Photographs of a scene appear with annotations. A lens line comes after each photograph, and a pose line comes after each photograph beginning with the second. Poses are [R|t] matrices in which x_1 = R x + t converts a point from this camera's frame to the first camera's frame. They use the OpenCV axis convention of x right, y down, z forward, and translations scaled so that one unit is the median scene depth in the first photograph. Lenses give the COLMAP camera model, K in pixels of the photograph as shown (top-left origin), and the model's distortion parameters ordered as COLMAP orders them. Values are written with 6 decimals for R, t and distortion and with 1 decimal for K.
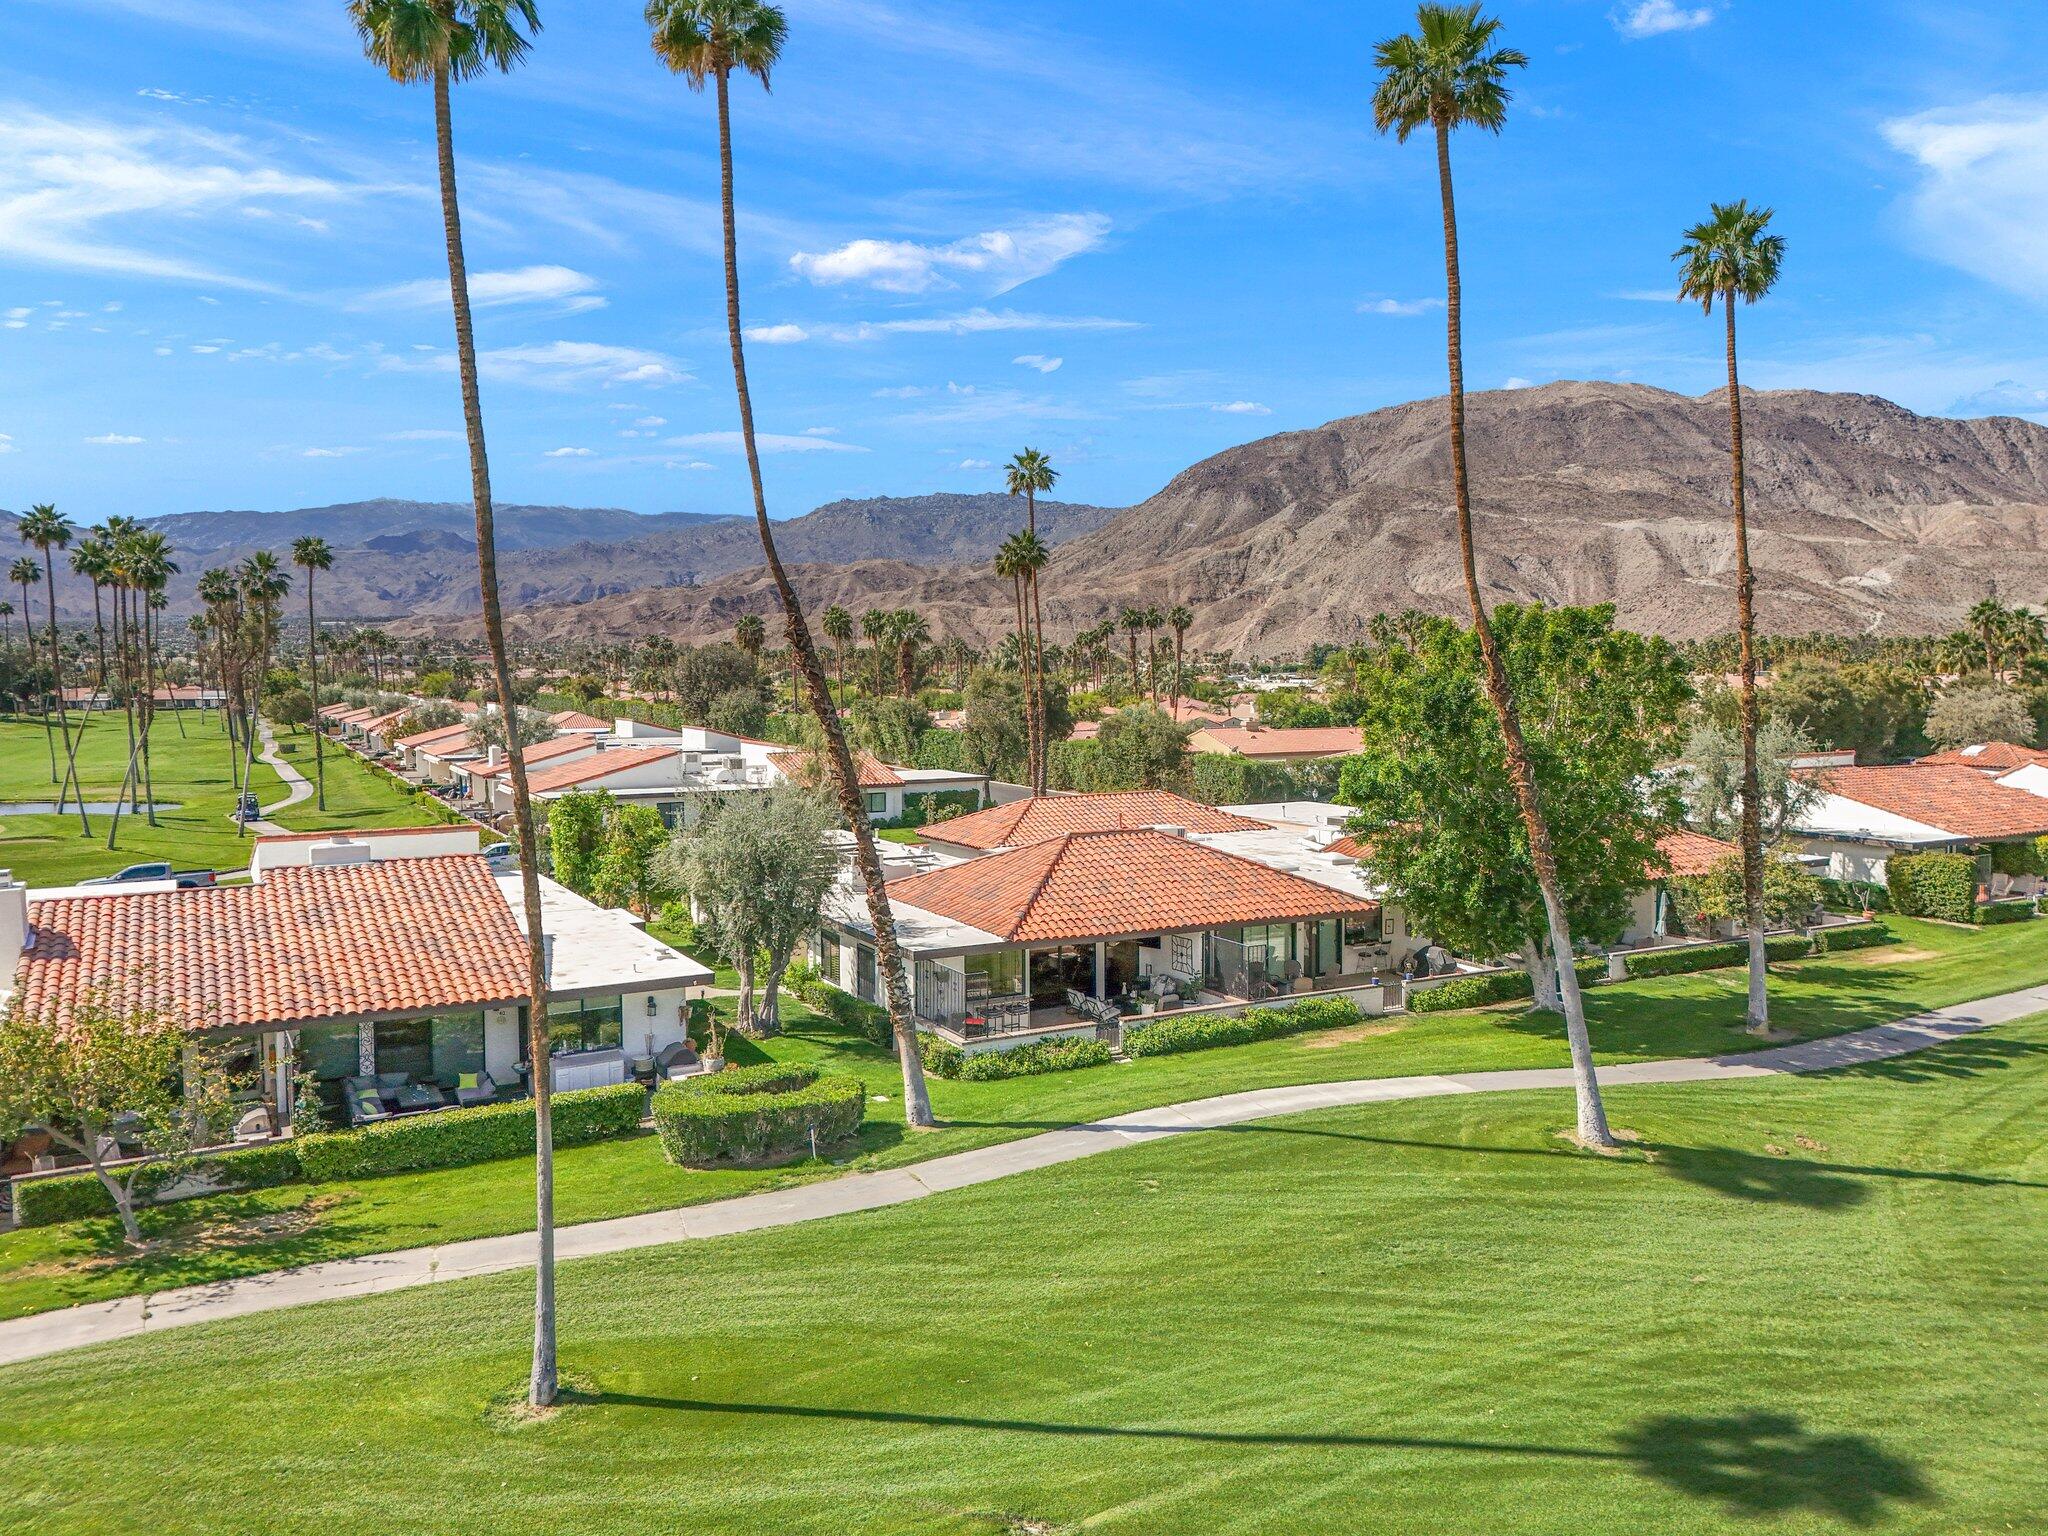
lens RADIAL K [[1468.4, 0, 1016.4], [0, 1468.4, 775.9], [0, 0, 1]] dist [0.047039, -0.021424]
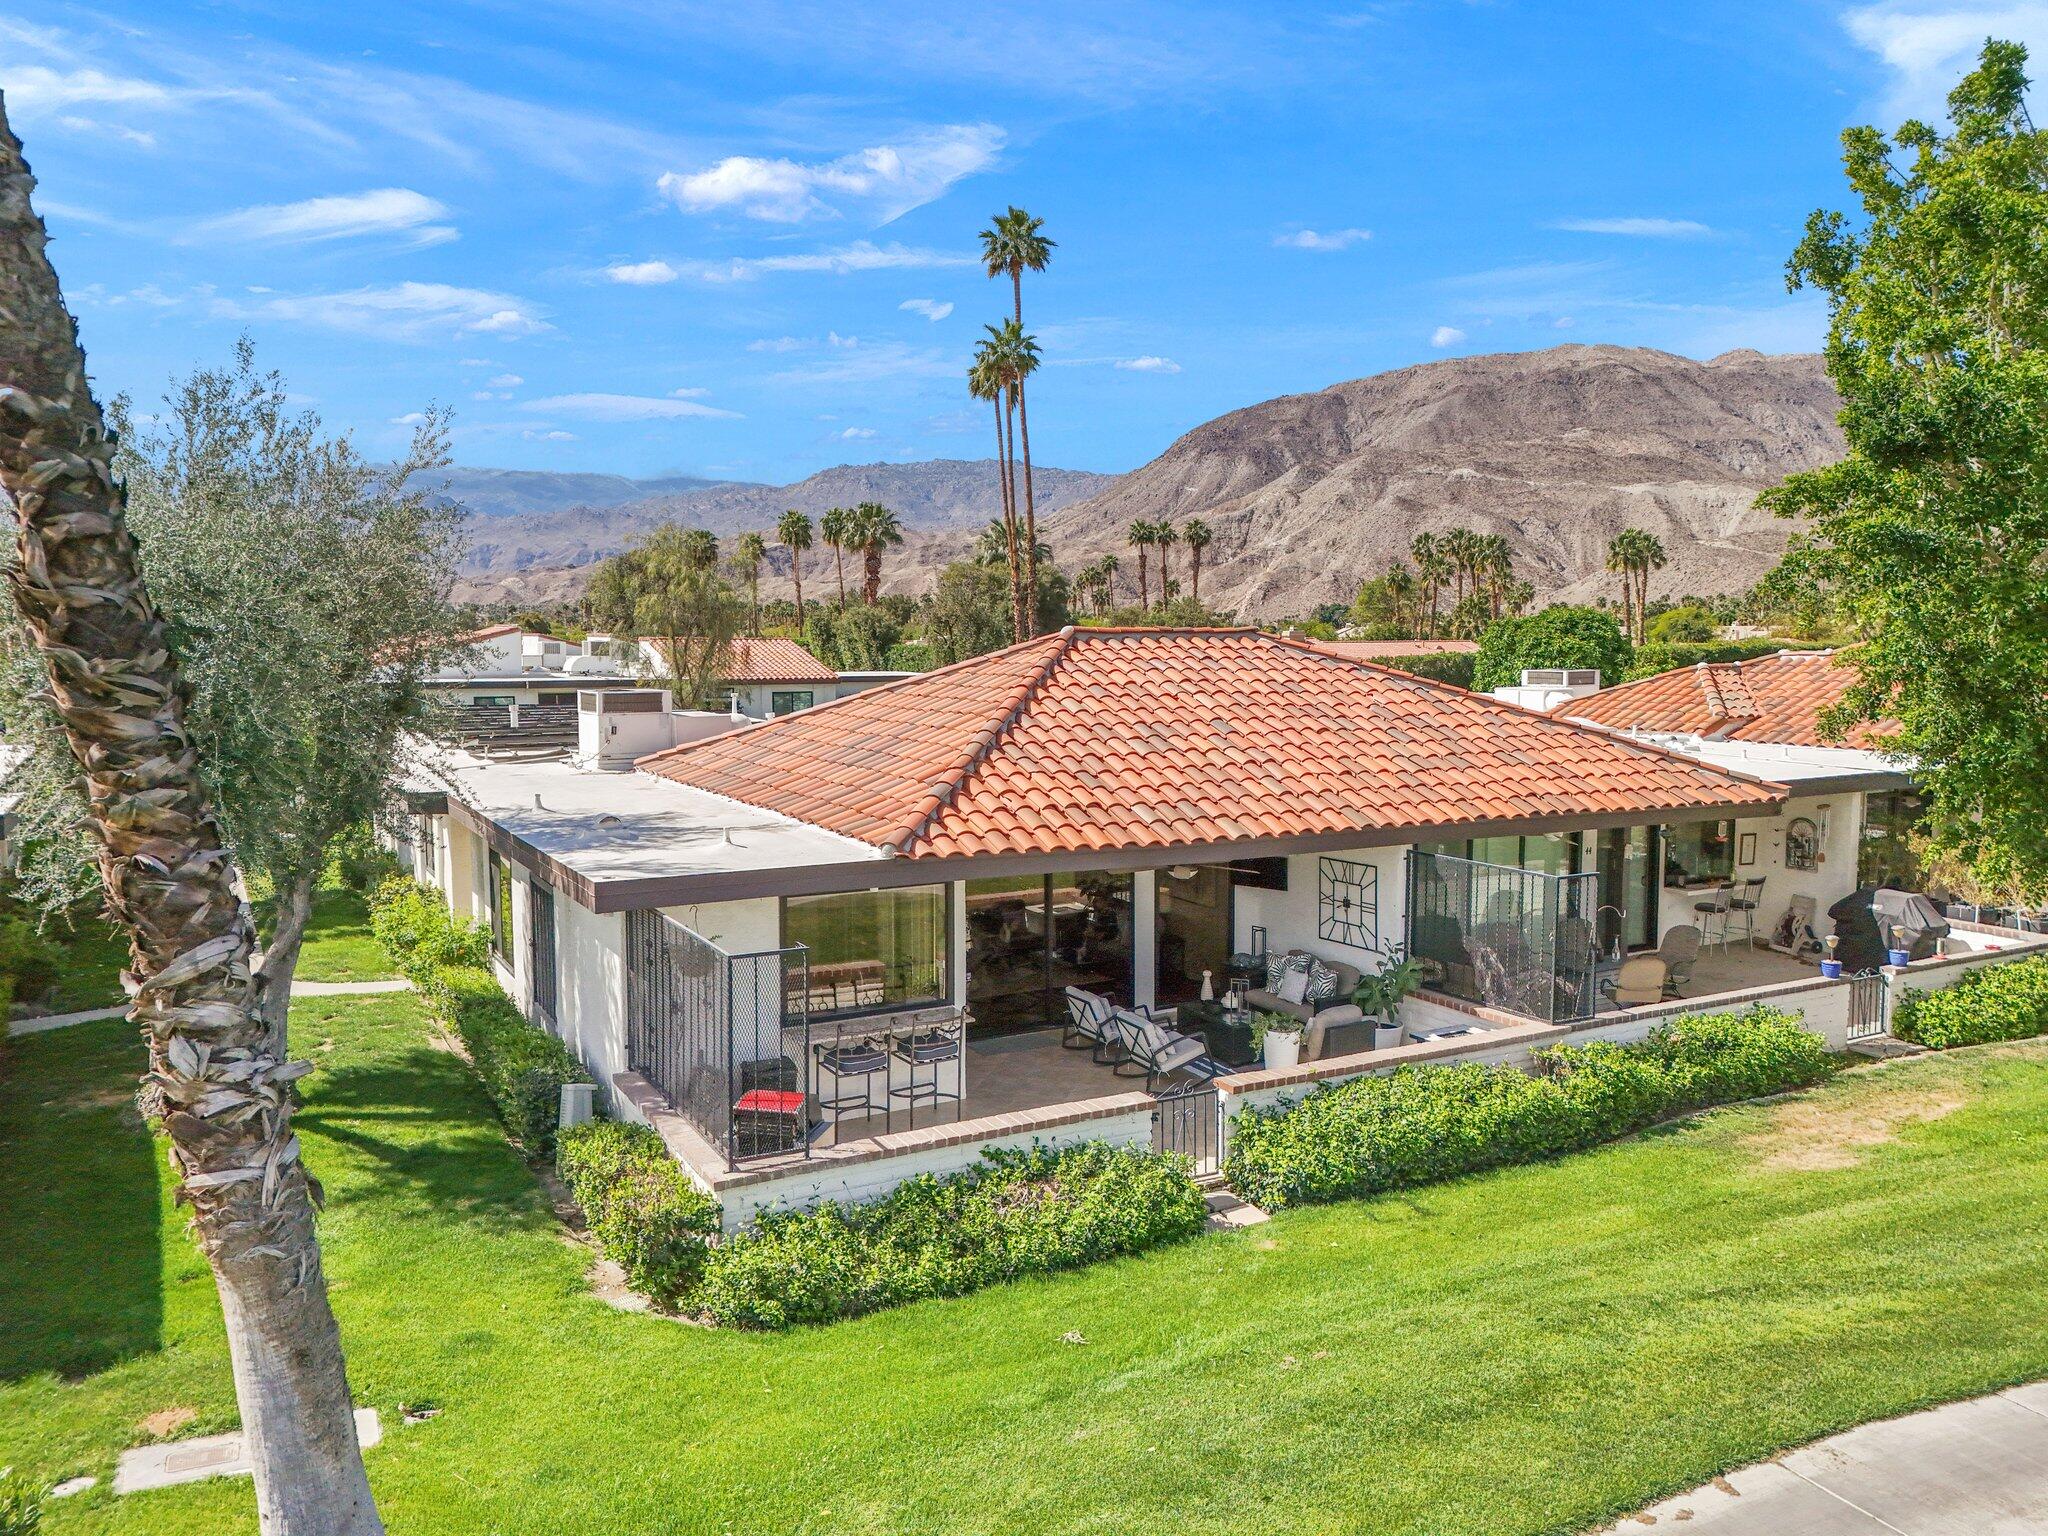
lens RADIAL K [[1468.4, 0, 994.7], [0, 1468.4, 799.5], [0, 0, 1]] dist [0.047039, -0.021424]
pose [[0.999906, 0.001358, -0.013665, 0.019676], [-0.000840, 0.999283, 0.037843, 0.075171], [0.013707, -0.037828, 0.999190, 0.574612]]
